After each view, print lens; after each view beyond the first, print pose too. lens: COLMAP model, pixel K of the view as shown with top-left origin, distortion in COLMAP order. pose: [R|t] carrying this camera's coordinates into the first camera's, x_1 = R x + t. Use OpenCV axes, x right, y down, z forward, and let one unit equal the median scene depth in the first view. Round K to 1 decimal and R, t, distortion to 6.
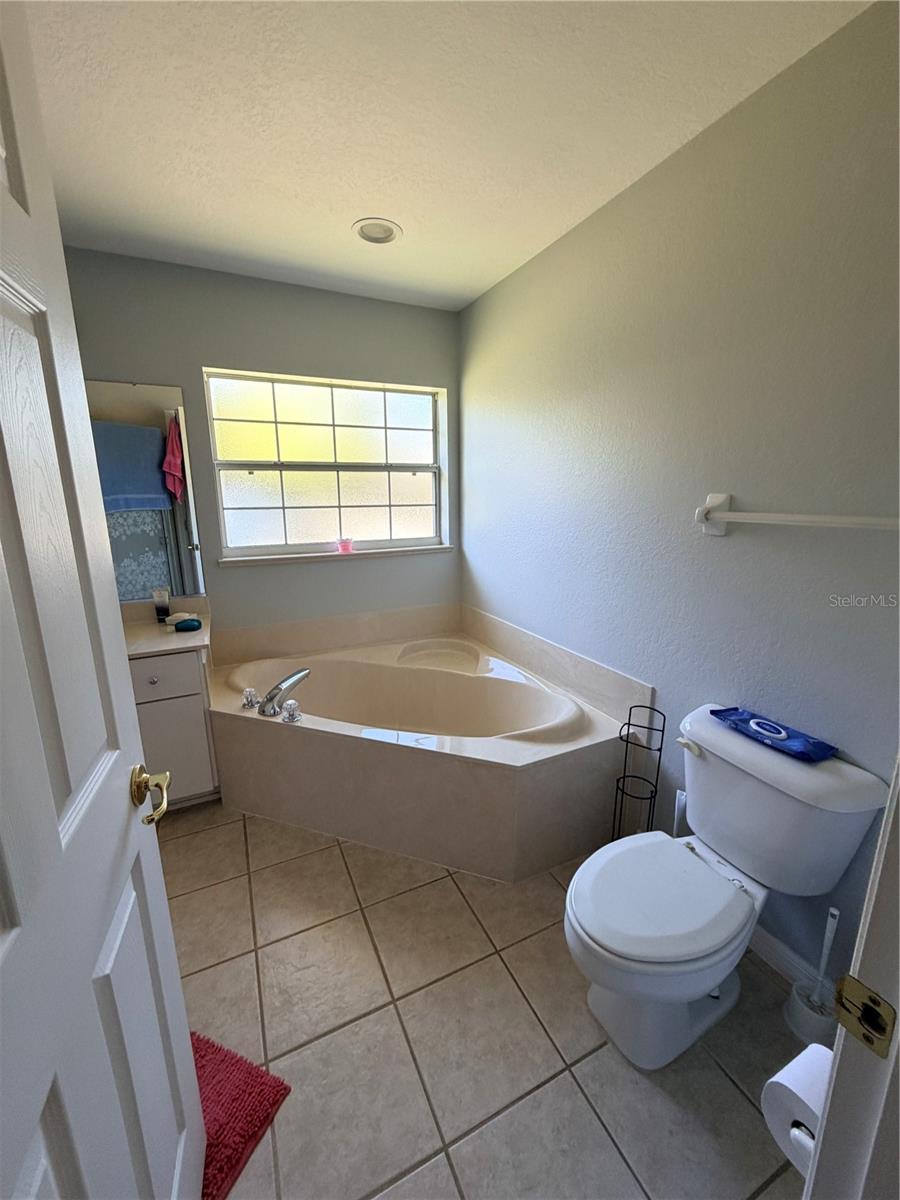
lens RADIAL K [[480.1, 0, 449.2], [0, 480.1, 598.7], [0, 0, 1]] dist [0.002255, 0.000309]
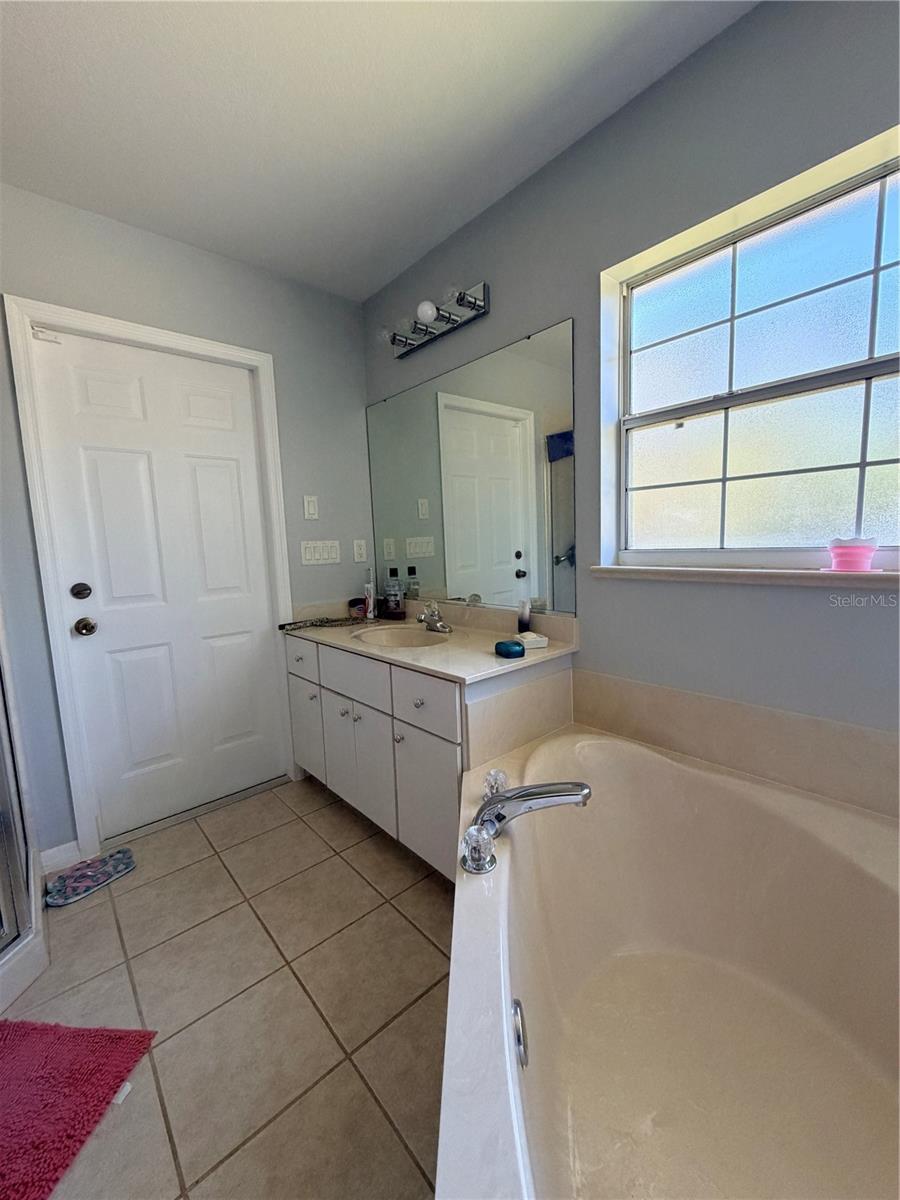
lens RADIAL K [[480.1, 0, 449.0], [0, 480.1, 597.0], [0, 0, 1]] dist [0.002255, 0.000309]
pose [[0.264004, 0.107769, -0.958482, 0.098425], [-0.172087, 0.983057, 0.063132, -0.043762], [0.949046, 0.148275, 0.278077, 0.596341]]
